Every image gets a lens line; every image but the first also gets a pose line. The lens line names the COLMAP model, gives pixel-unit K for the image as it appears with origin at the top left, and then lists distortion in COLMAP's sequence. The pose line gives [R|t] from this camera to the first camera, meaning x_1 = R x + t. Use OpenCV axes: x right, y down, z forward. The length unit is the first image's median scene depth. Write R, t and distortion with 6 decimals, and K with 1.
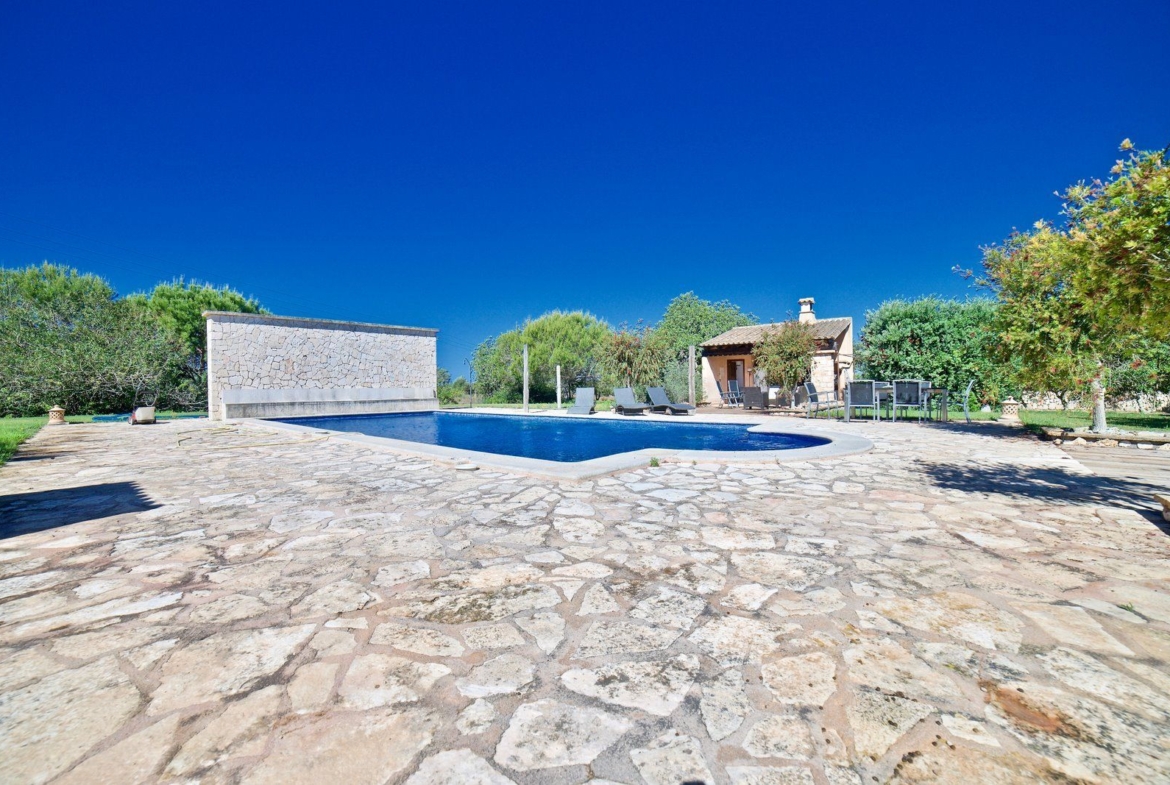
lens RADIAL K [[480.6, 0, 582.0], [0, 480.6, 391.5], [0, 0, 1]] dist [-0.101669, 0.038508]
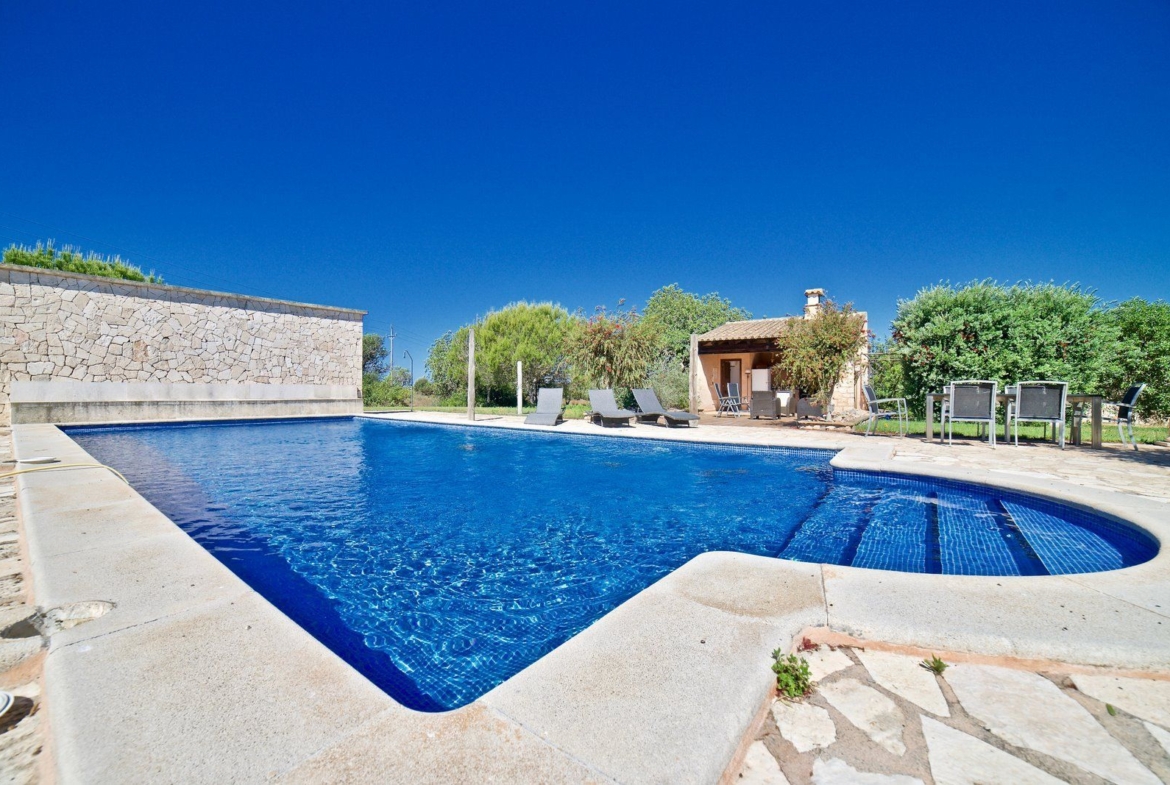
lens RADIAL K [[480.6, 0, 582.0], [0, 480.6, 391.5], [0, 0, 1]] dist [-0.101669, 0.038508]
pose [[0.997983, 0.016666, 0.061250, 0.009130], [-0.016194, 0.999835, -0.008192, 0.002485], [-0.061377, 0.007184, 0.998089, 0.233183]]
